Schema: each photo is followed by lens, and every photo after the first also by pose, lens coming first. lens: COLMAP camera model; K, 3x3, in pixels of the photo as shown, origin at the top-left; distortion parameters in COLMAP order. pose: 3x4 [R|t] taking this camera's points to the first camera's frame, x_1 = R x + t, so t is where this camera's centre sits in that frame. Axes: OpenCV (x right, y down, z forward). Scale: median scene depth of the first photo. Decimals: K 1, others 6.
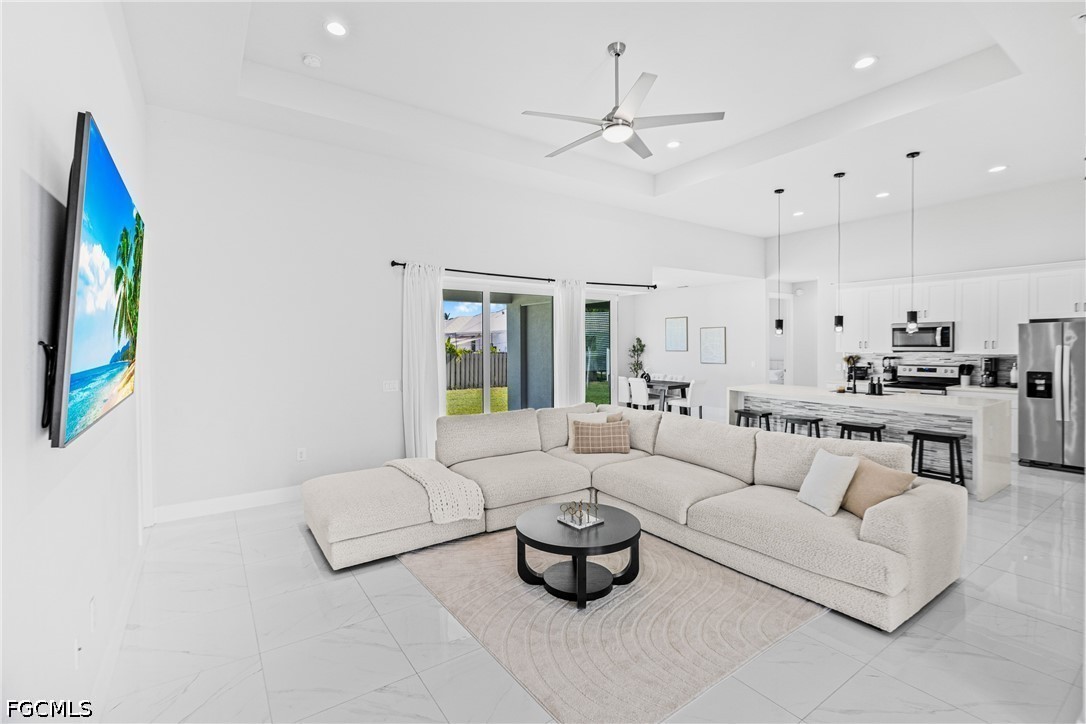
lens RADIAL K [[493.3, 0, 541.2], [0, 493.3, 350.8], [0, 0, 1]] dist [-0.013621, 0.007182]
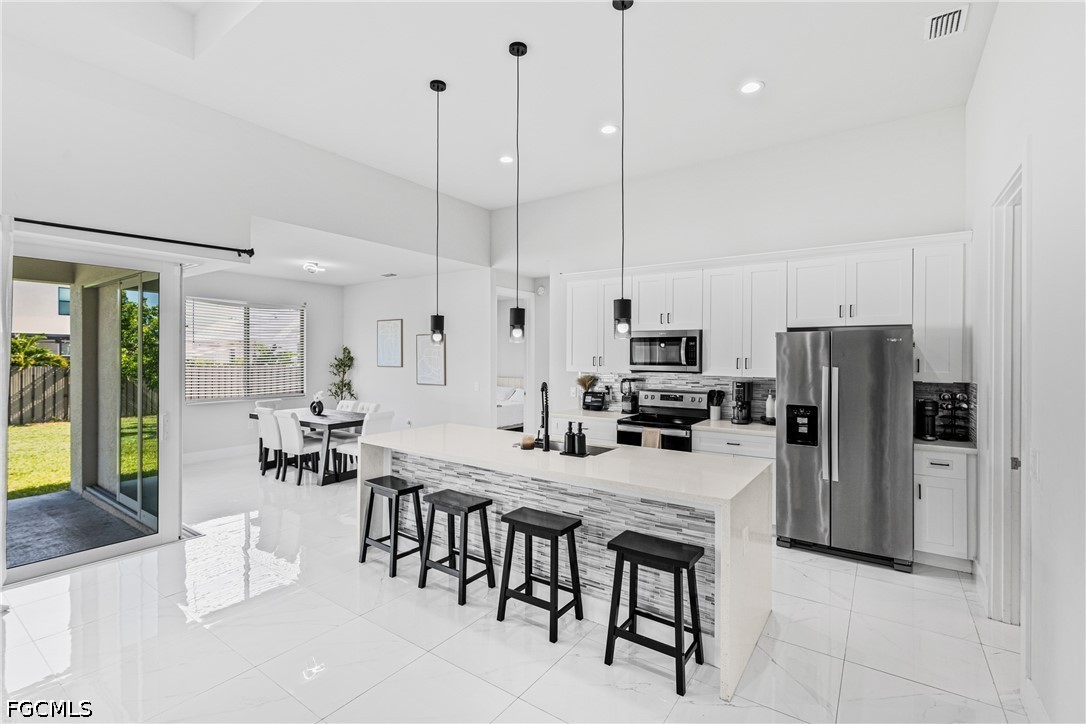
lens RADIAL K [[493.3, 0, 539.7], [0, 493.3, 356.5], [0, 0, 1]] dist [-0.013621, 0.007182]
pose [[0.939228, 0.010540, 0.343132, 0.488976], [-0.006367, 0.999891, -0.013286, -0.013396], [-0.343235, 0.010294, 0.939193, 0.534438]]
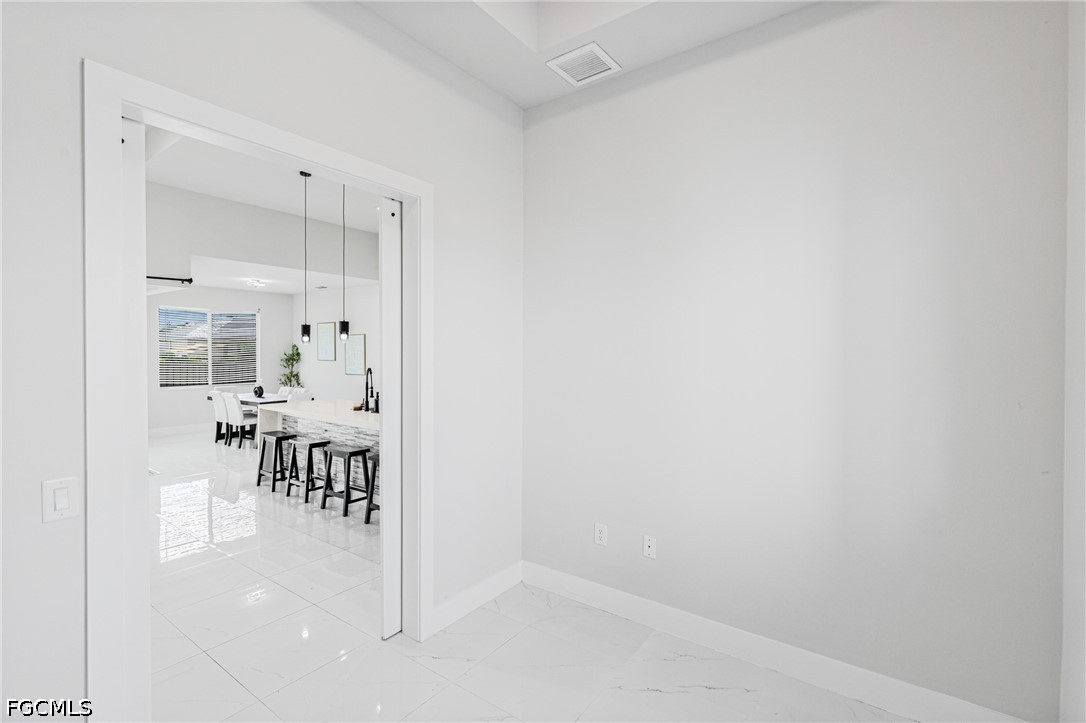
lens RADIAL K [[493.3, 0, 540.4], [0, 493.3, 354.9], [0, 0, 1]] dist [-0.013621, 0.007182]
pose [[0.939863, 0.009142, 0.341430, 0.699496], [-0.006094, 0.999931, -0.010001, -0.007298], [-0.341498, 0.007319, 0.939854, 0.075847]]
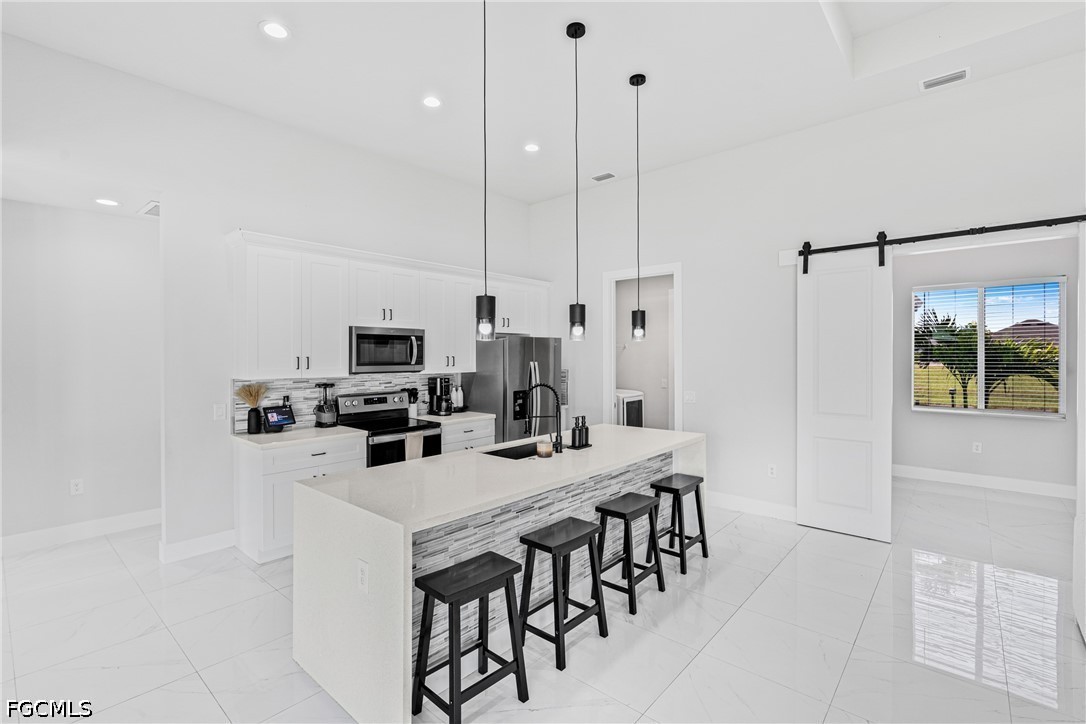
lens RADIAL K [[493.3, 0, 540.2], [0, 493.3, 358.0], [0, 0, 1]] dist [-0.013621, 0.007182]
pose [[-0.250177, 0.001957, 0.968198, 0.132214], [0.018639, 0.999822, 0.002796, -0.020637], [-0.968021, 0.018745, -0.250169, 1.285175]]
